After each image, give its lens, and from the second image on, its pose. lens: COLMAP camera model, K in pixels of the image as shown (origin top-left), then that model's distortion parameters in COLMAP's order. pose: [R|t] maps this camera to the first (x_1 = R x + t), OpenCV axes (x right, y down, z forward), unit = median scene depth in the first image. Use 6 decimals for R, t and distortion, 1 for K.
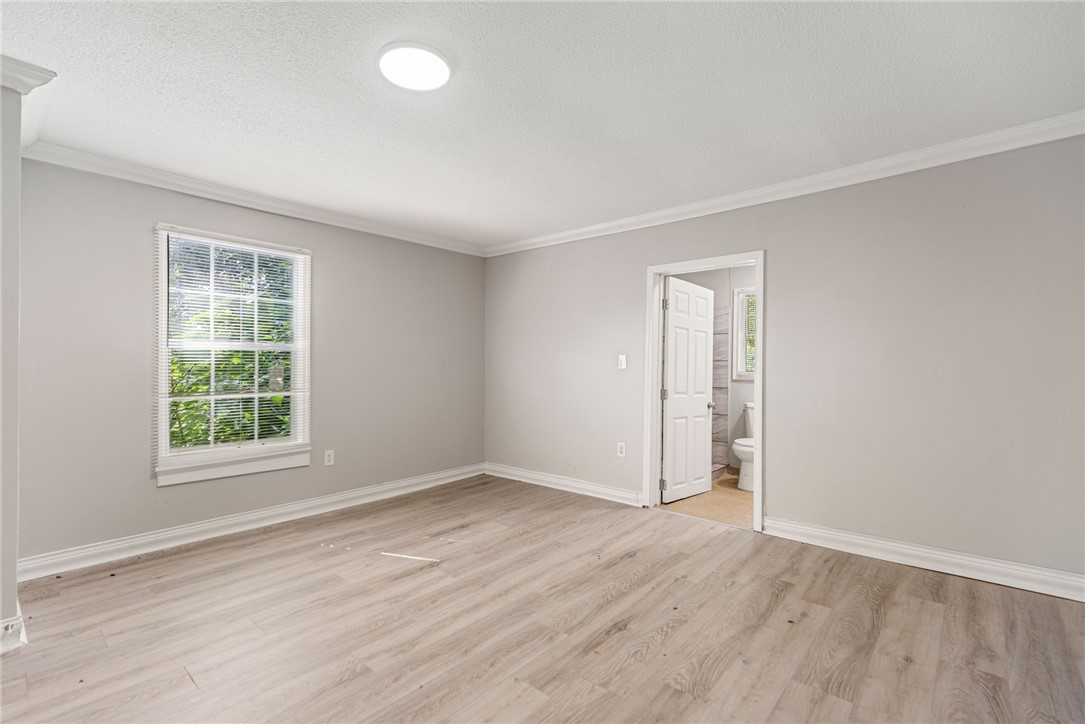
lens RADIAL K [[489.4, 0, 553.4], [0, 489.4, 362.1], [0, 0, 1]] dist [0.008703, 0.000161]
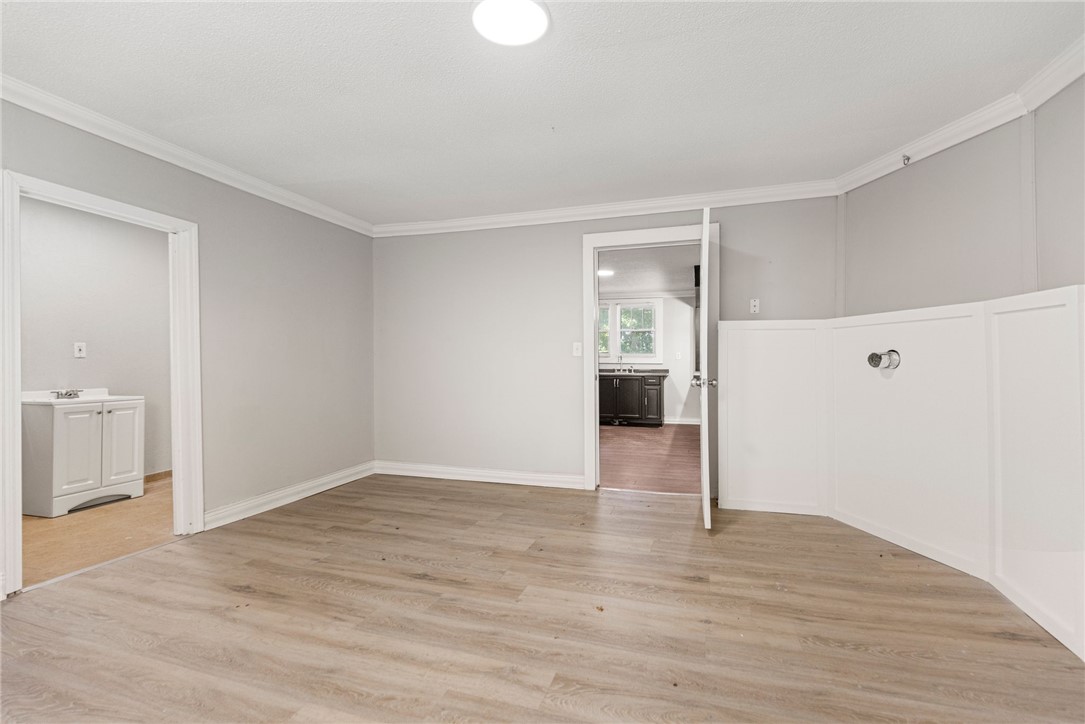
lens RADIAL K [[489.4, 0, 553.4], [0, 489.4, 362.1], [0, 0, 1]] dist [0.008703, 0.000161]
pose [[-0.393338, -0.001602, 0.919393, -0.845618], [-0.011896, 0.999924, -0.003347, 0.035849], [-0.919317, -0.012254, -0.393327, 0.962826]]
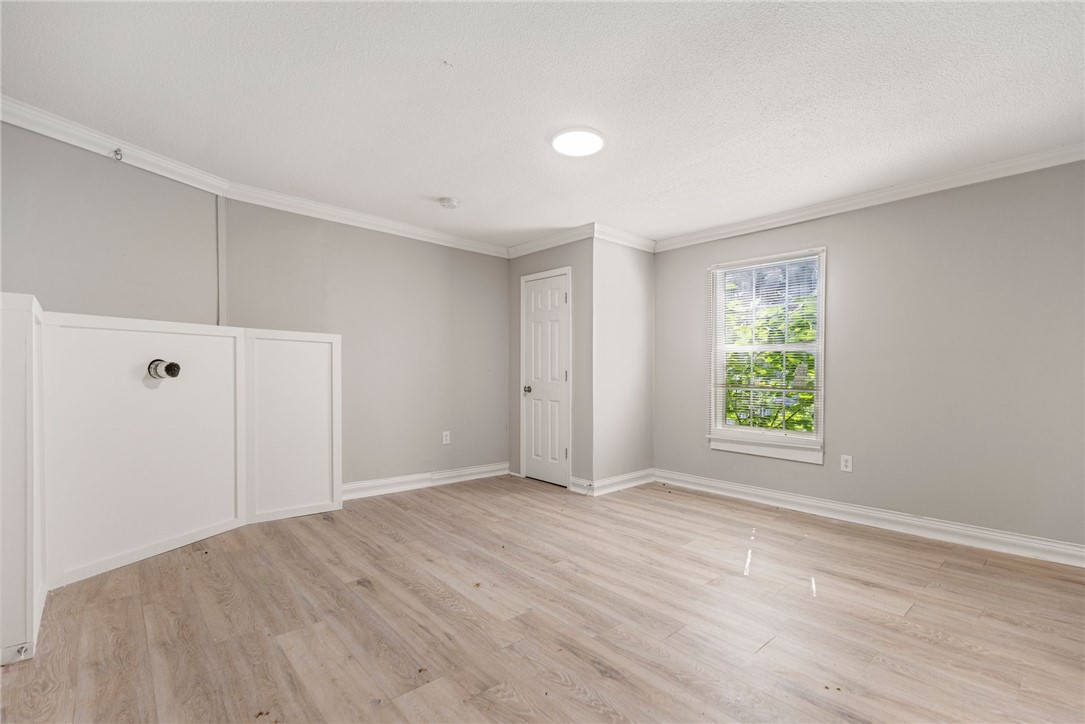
lens RADIAL K [[497.4, 0, 540.6], [0, 497.4, 351.9], [0, 0, 1]] dist [0.003506, 0.000218]
pose [[-0.145958, -0.032229, -0.988766, 0.823761], [0.005351, 0.999429, -0.033366, 0.020374], [0.989276, -0.010161, -0.145702, 0.833511]]
